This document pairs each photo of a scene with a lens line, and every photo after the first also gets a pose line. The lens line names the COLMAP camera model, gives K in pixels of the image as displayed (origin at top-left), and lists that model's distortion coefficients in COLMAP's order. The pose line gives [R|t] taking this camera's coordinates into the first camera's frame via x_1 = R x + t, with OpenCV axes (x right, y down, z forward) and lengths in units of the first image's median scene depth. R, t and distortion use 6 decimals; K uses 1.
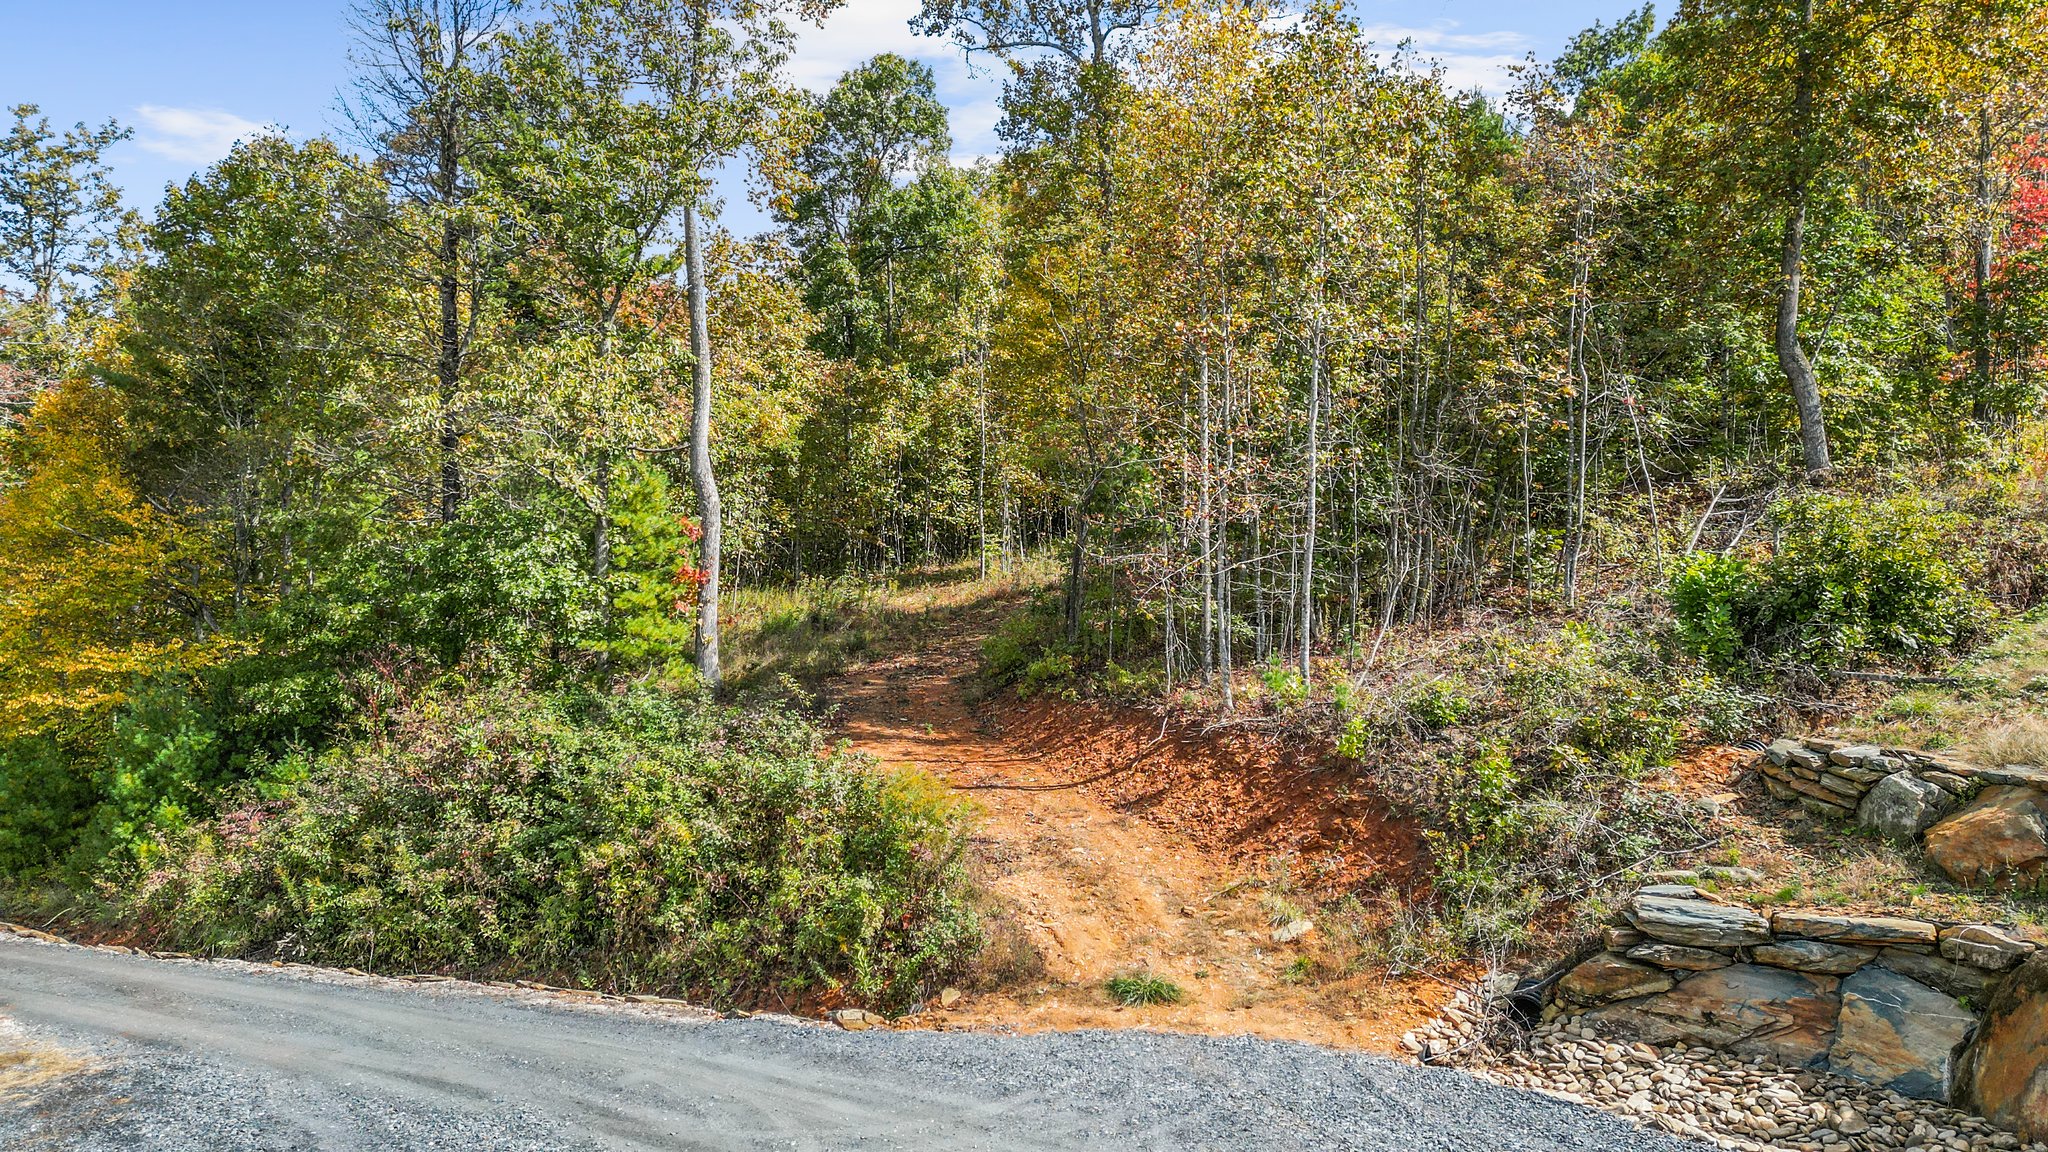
lens RADIAL K [[1426.5, 0, 1024.0], [0, 1426.5, 576.0], [0, 0, 1]] dist [0.081040, -0.069898]
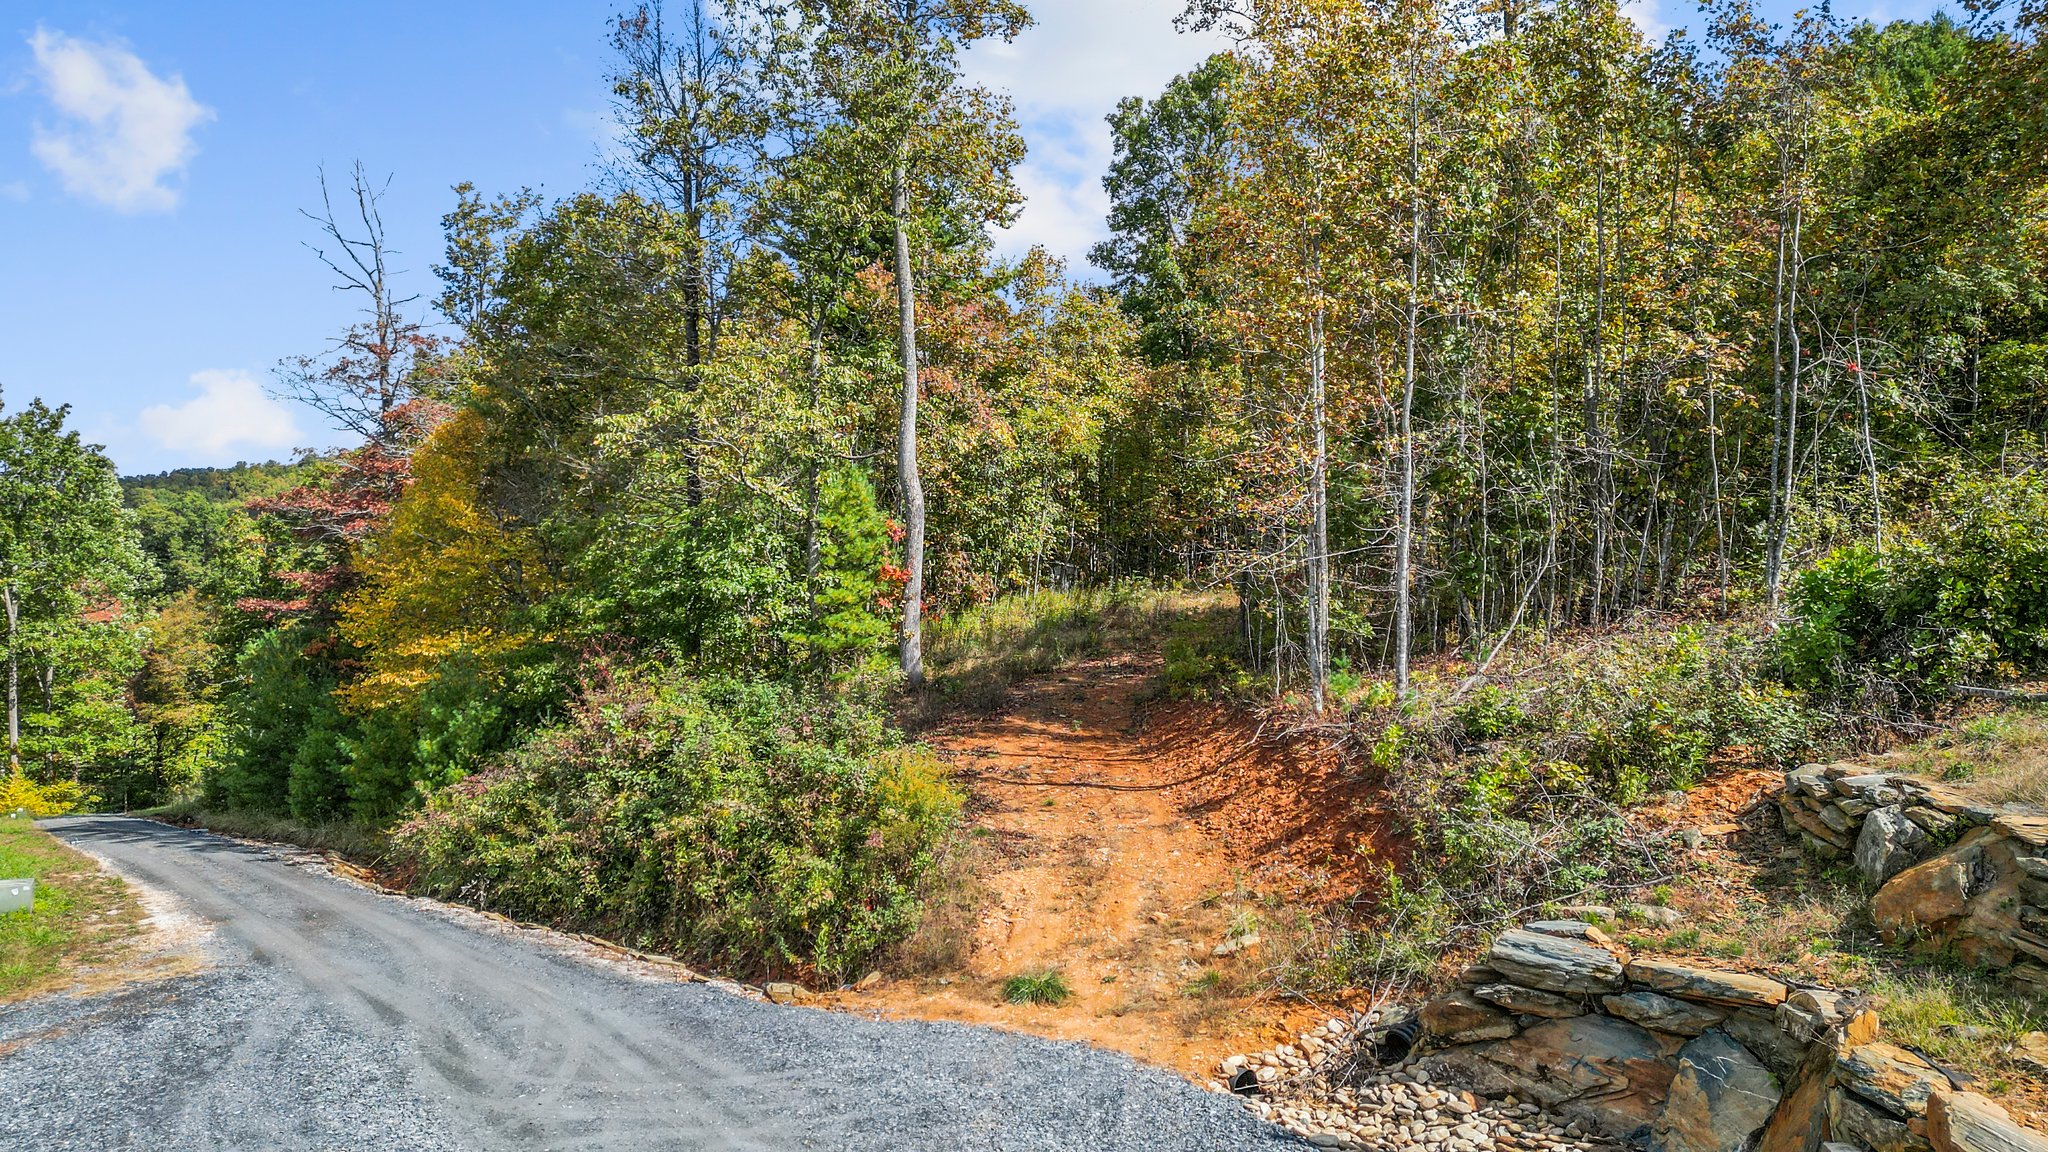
lens RADIAL K [[1426.5, 0, 1024.0], [0, 1426.5, 576.0], [0, 0, 1]] dist [0.081040, -0.069898]
pose [[0.947399, 0.000317, -0.320055, 0.223880], [-0.001240, 0.999996, -0.002679, 0.004227], [0.320053, 0.002935, 0.947395, 0.036352]]
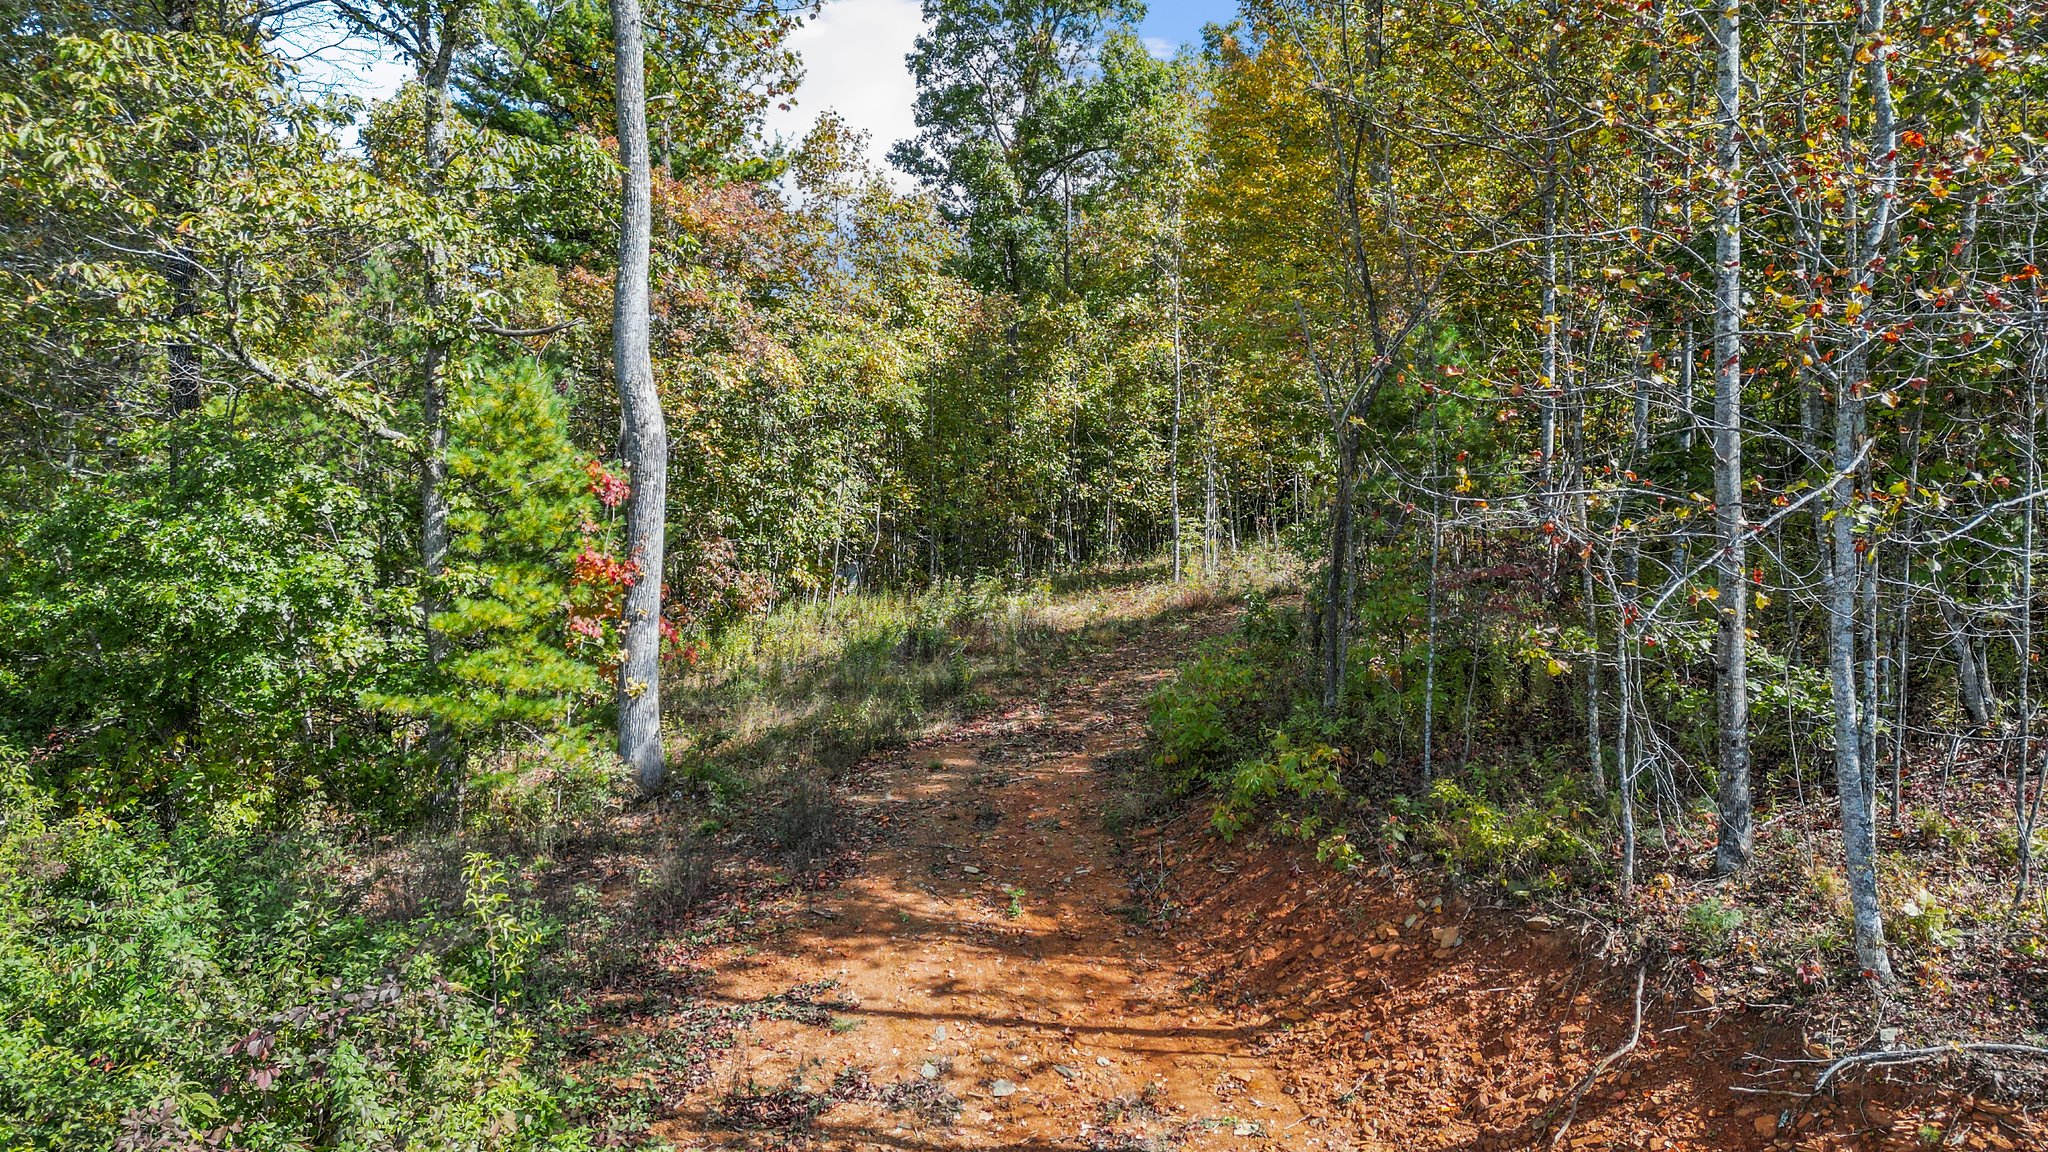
lens RADIAL K [[1426.5, 0, 1024.0], [0, 1426.5, 576.0], [0, 0, 1]] dist [0.081040, -0.069898]
pose [[0.988658, -0.000510, -0.150184, 0.004885], [0.000043, 0.999995, -0.003116, 0.004194], [0.150185, 0.003074, 0.988653, 0.558987]]
